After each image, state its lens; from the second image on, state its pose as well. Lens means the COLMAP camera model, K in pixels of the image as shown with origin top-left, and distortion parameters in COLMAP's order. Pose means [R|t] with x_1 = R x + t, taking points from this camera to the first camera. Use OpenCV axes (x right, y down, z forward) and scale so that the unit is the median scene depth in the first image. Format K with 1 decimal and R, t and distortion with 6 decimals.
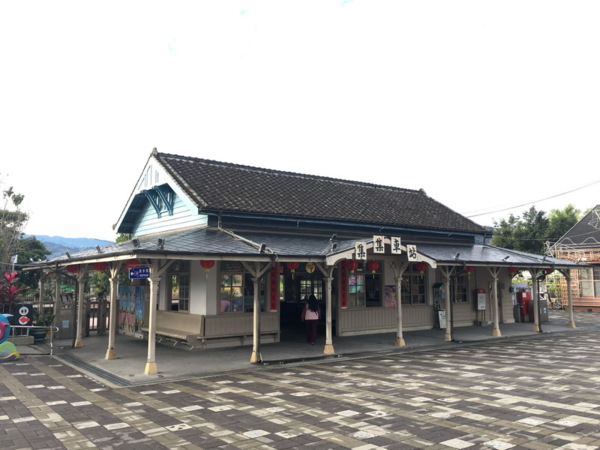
lens RADIAL K [[559.5, 0, 300.0], [0, 559.5, 225.0], [0, 0, 1]] dist [0.004273, 0.002815]
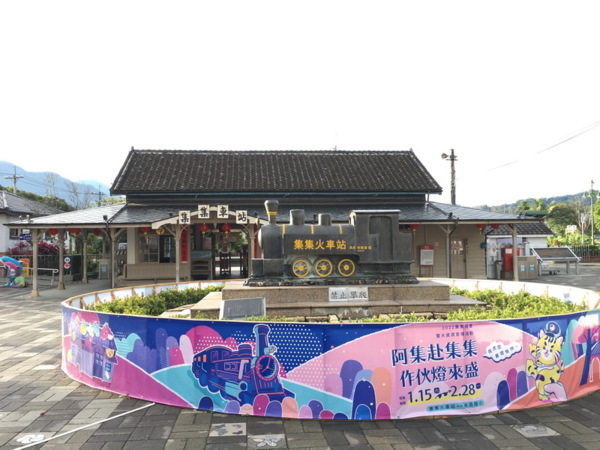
lens RADIAL K [[559.5, 0, 300.0], [0, 559.5, 225.0], [0, 0, 1]] dist [0.004273, 0.002815]
pose [[0.849532, -0.023349, -0.527020, 0.990749], [0.063931, 0.996214, 0.058918, 0.002877], [0.523649, -0.083746, 0.847808, 0.006635]]
